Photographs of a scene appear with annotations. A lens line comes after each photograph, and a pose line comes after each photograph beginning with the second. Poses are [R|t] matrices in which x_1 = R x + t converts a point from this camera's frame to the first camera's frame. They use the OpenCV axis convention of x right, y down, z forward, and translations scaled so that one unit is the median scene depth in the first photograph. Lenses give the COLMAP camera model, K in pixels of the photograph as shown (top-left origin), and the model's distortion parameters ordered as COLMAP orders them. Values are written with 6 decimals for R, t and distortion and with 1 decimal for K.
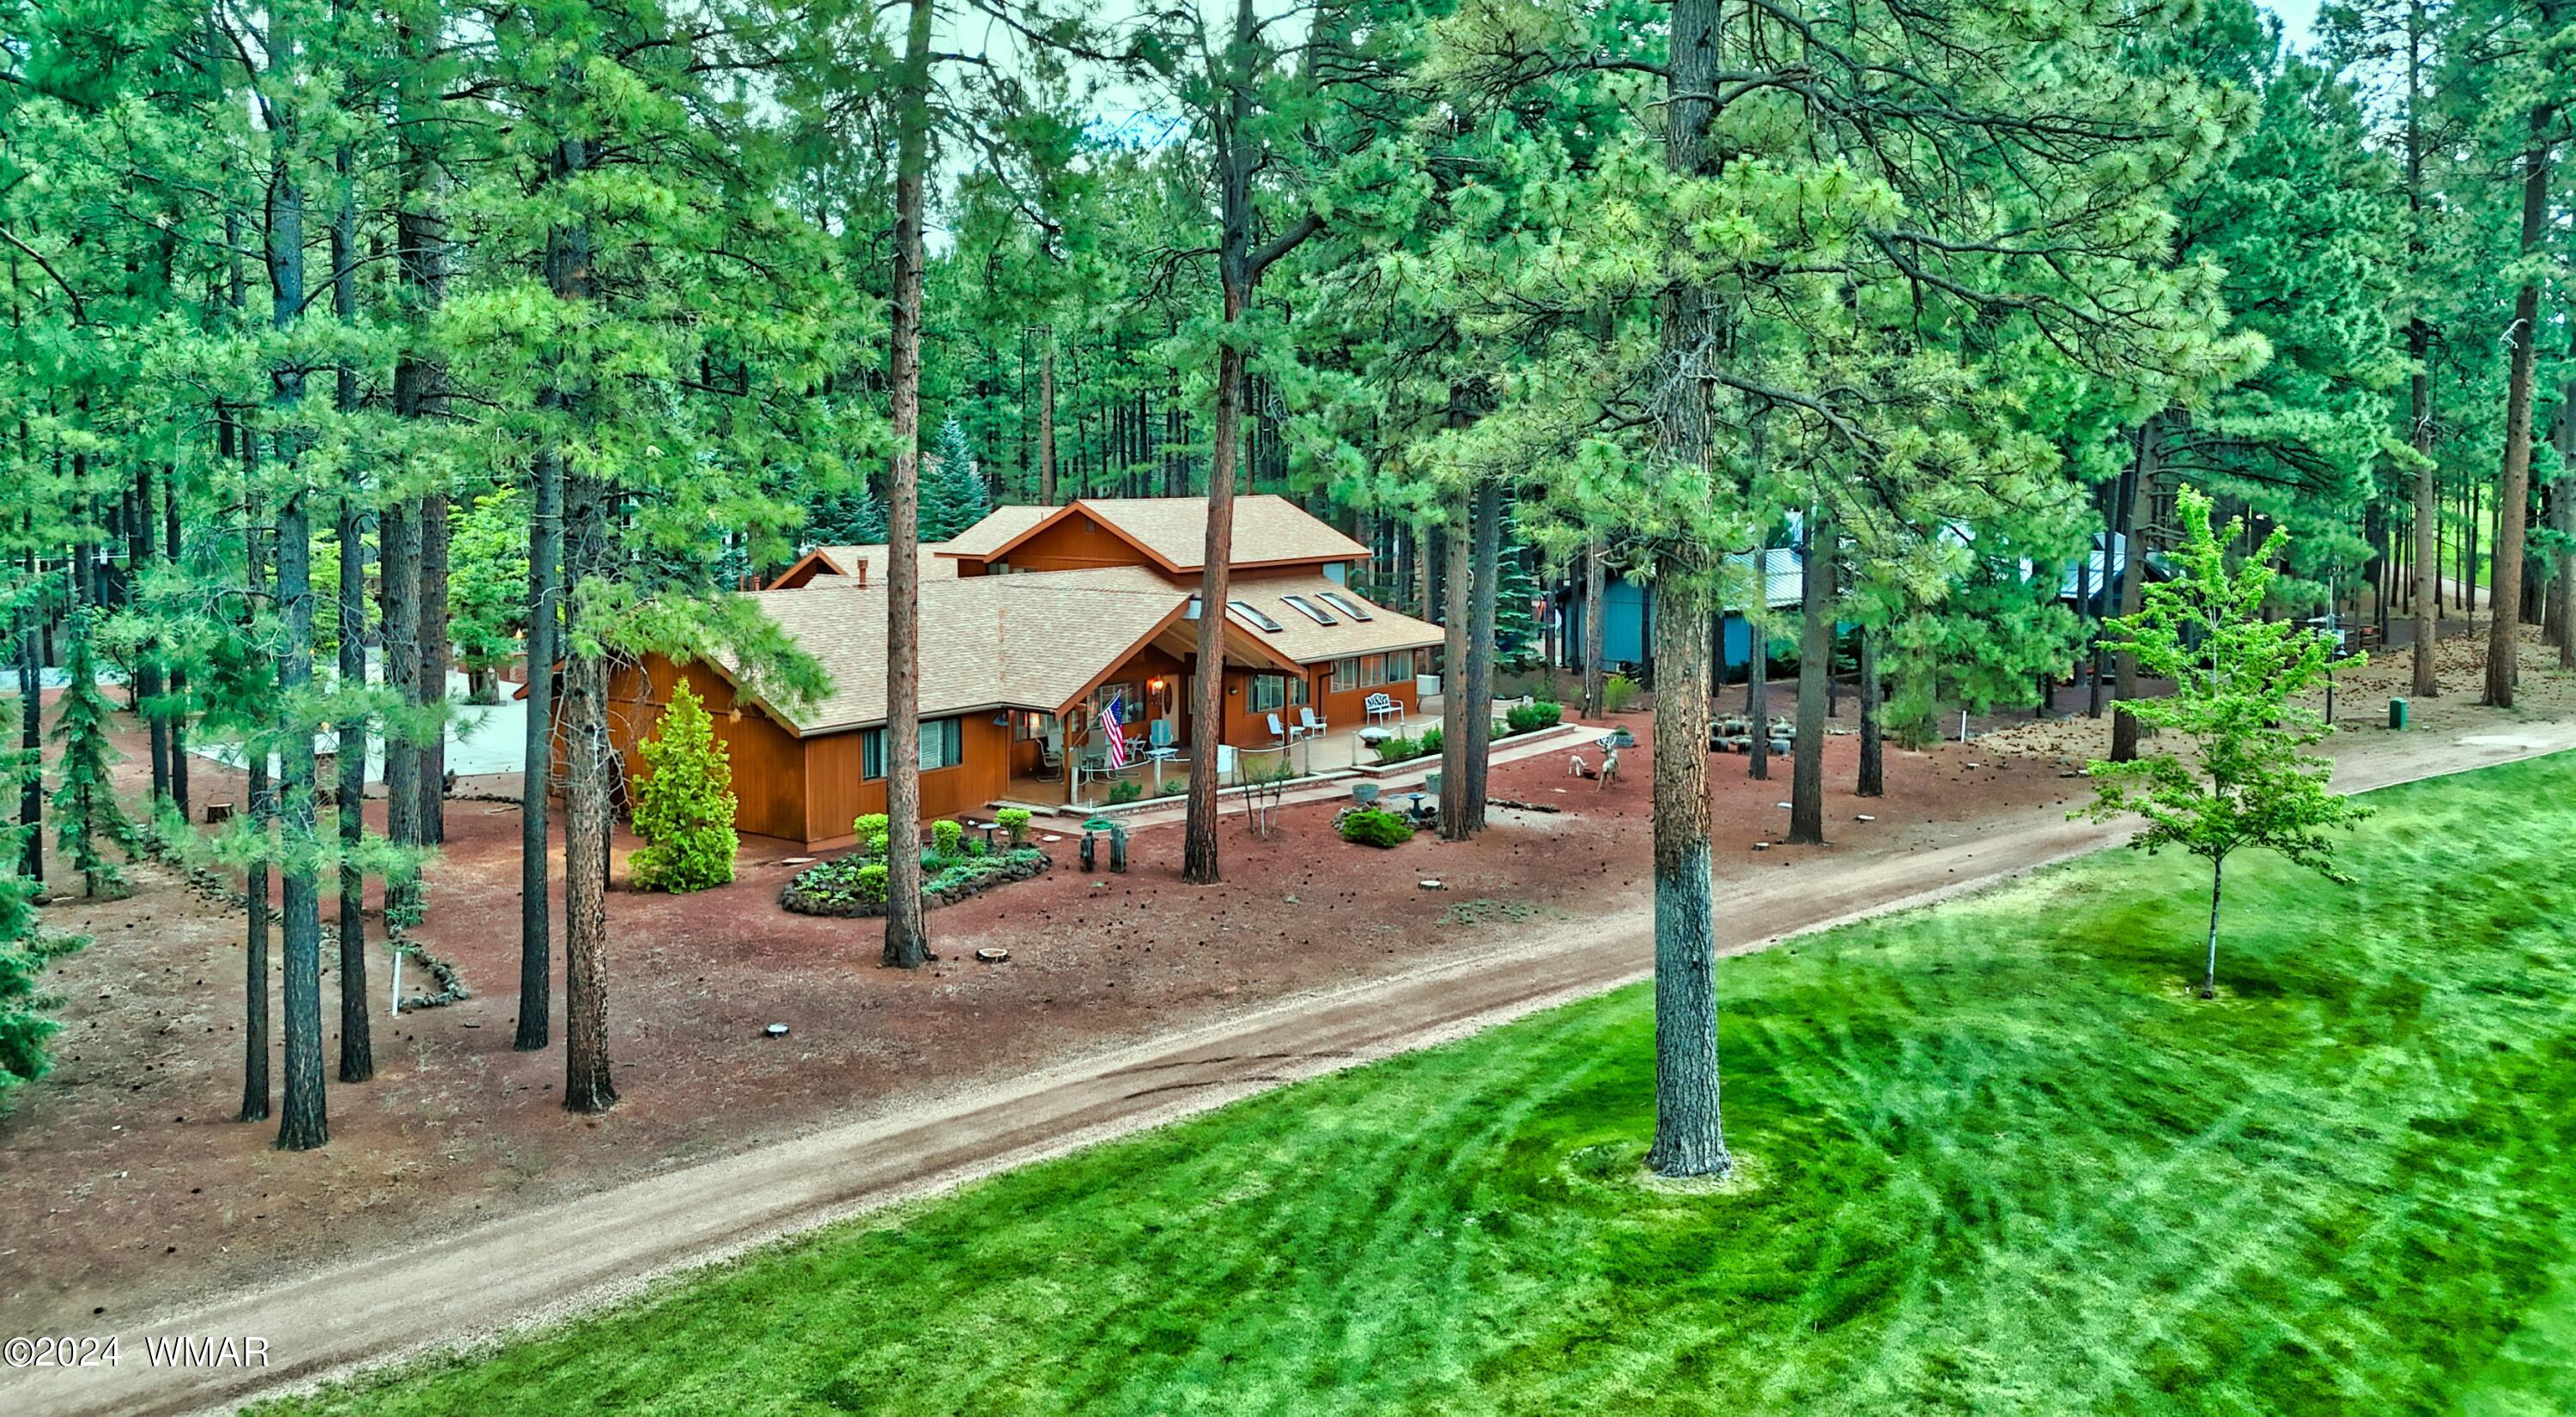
lens RADIAL K [[3087.8, 0, 1288.0], [0, 3087.8, 708.5], [0, 0, 1]] dist [-0.087876, -0.014859]
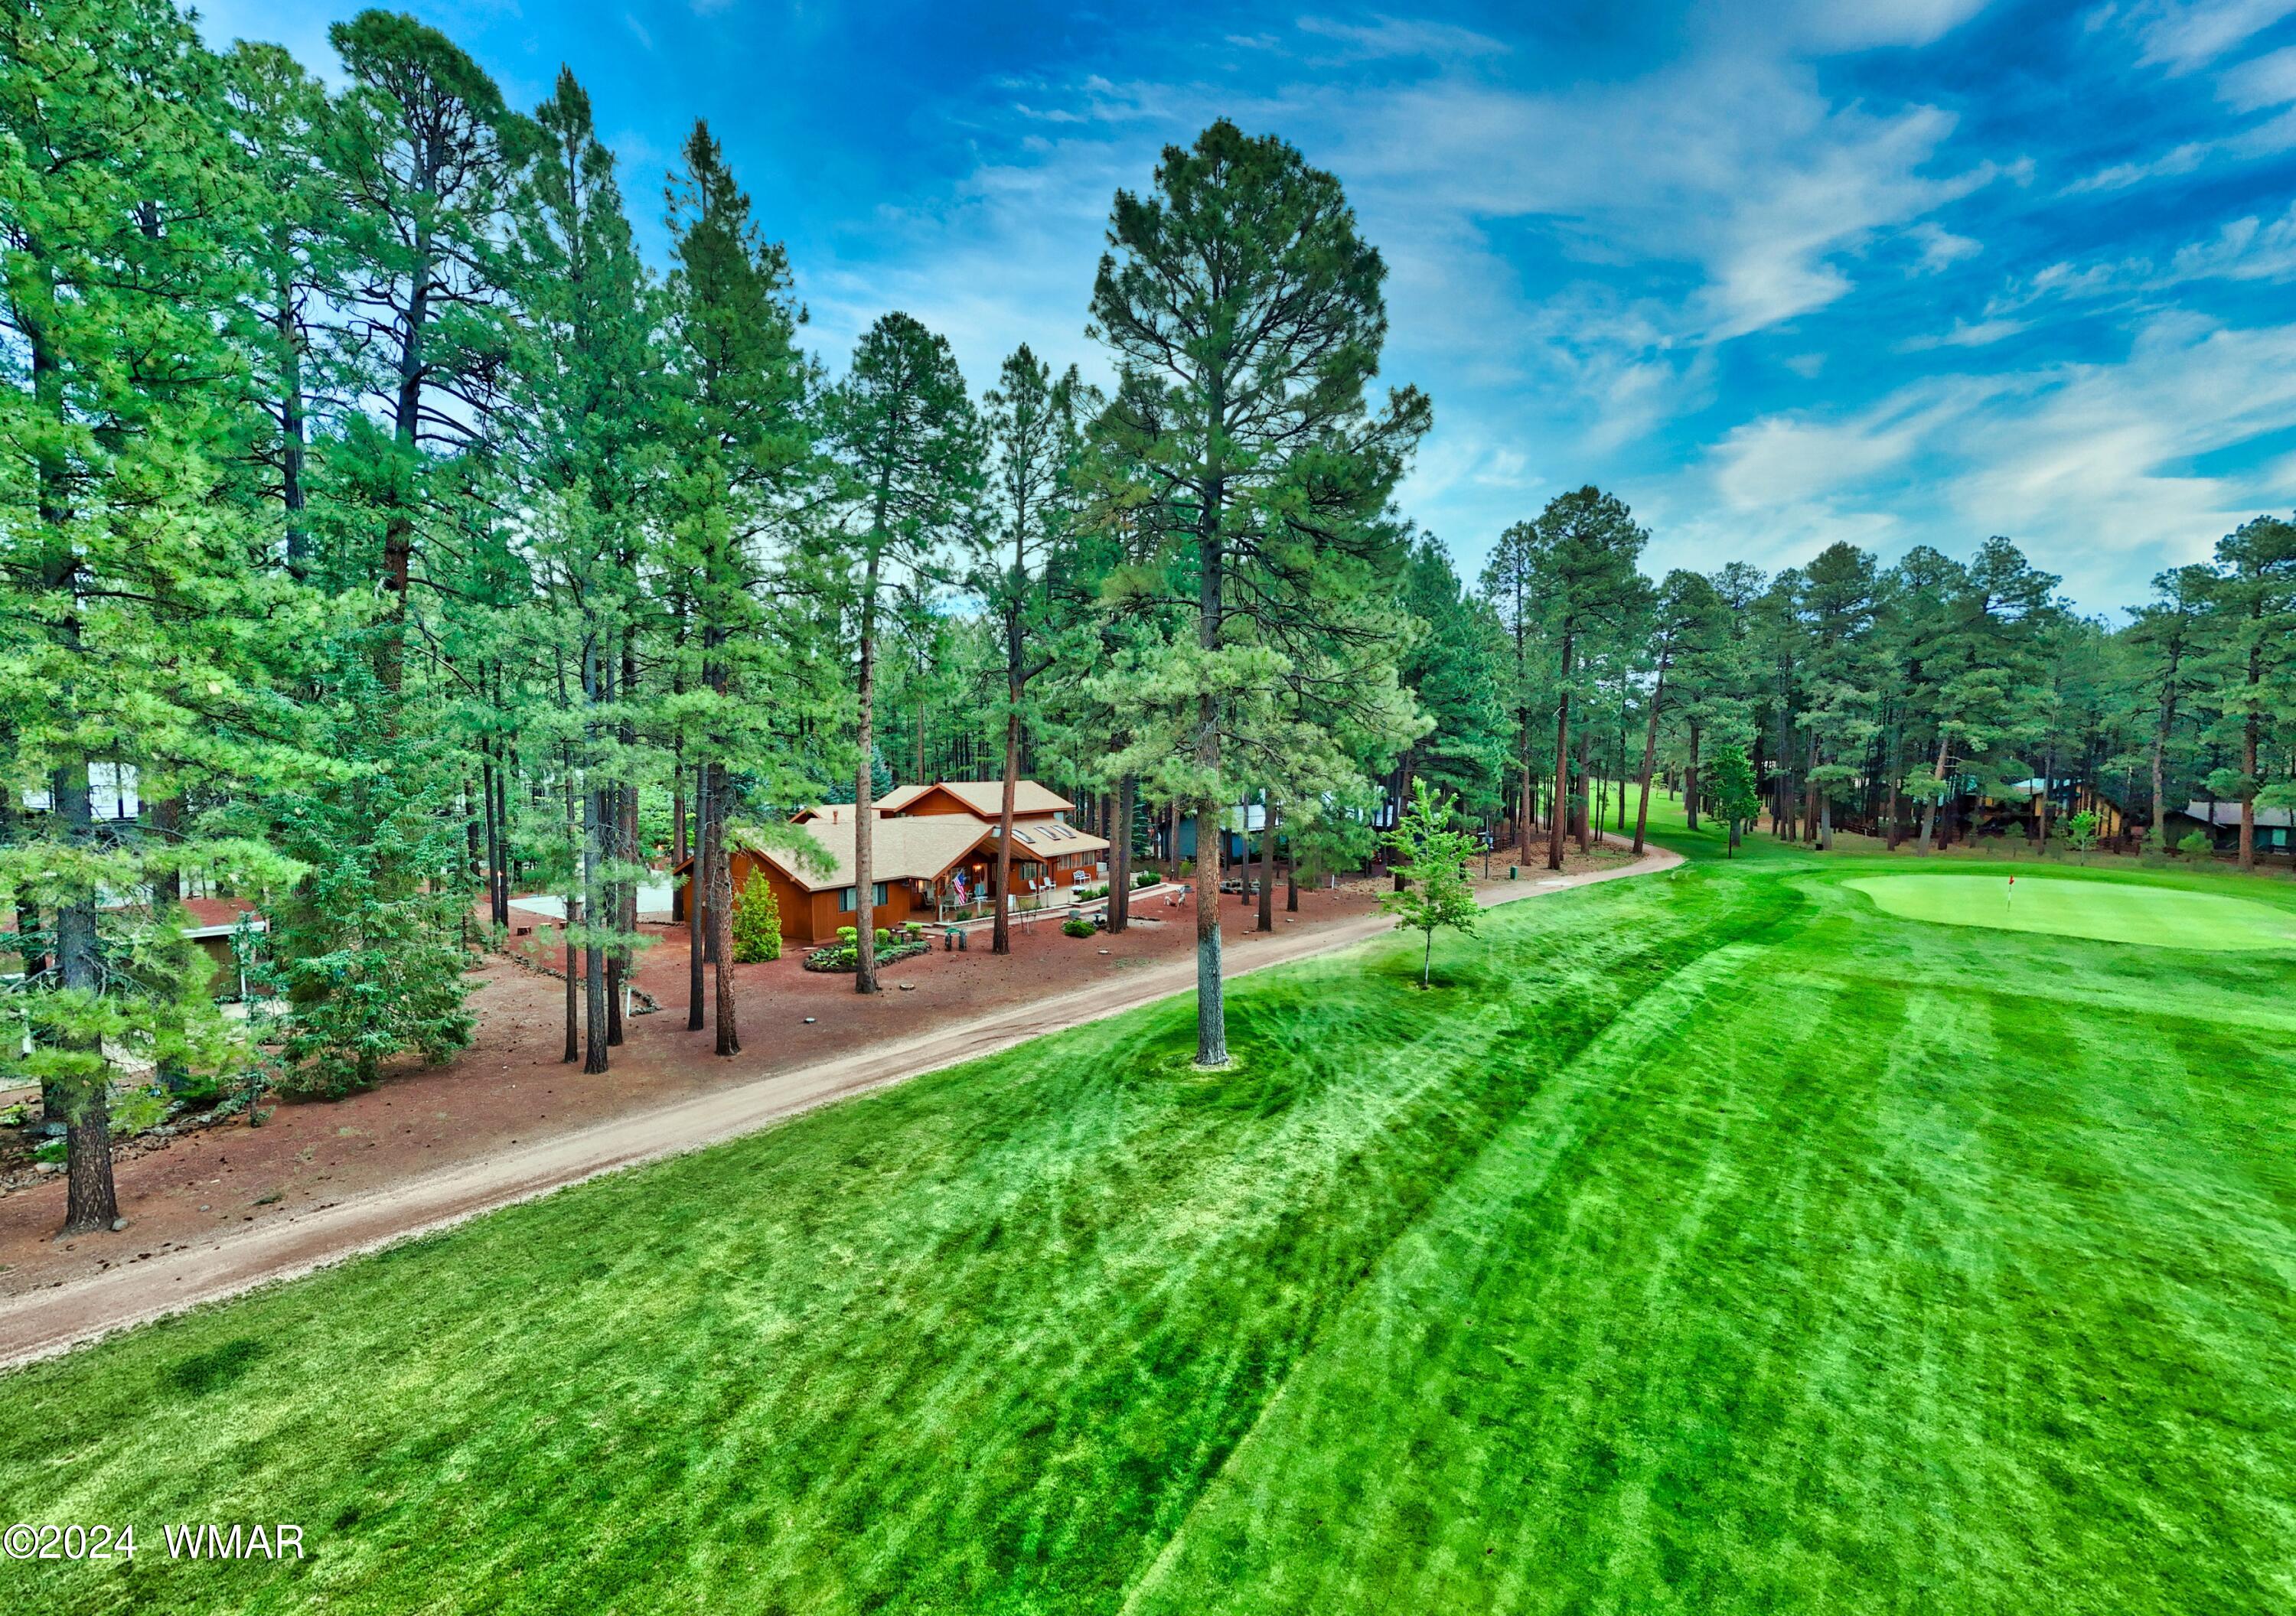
lens RADIAL K [[1688.4, 0, 1148.0], [0, 1688.4, 808.0], [0, 0, 1]] dist [-0.000675, -0.000104]
pose [[0.997346, -0.002400, 0.072772, -0.011529], [0.006109, 0.998690, -0.050795, 0.014658], [-0.072555, 0.051105, 0.996054, -0.252405]]
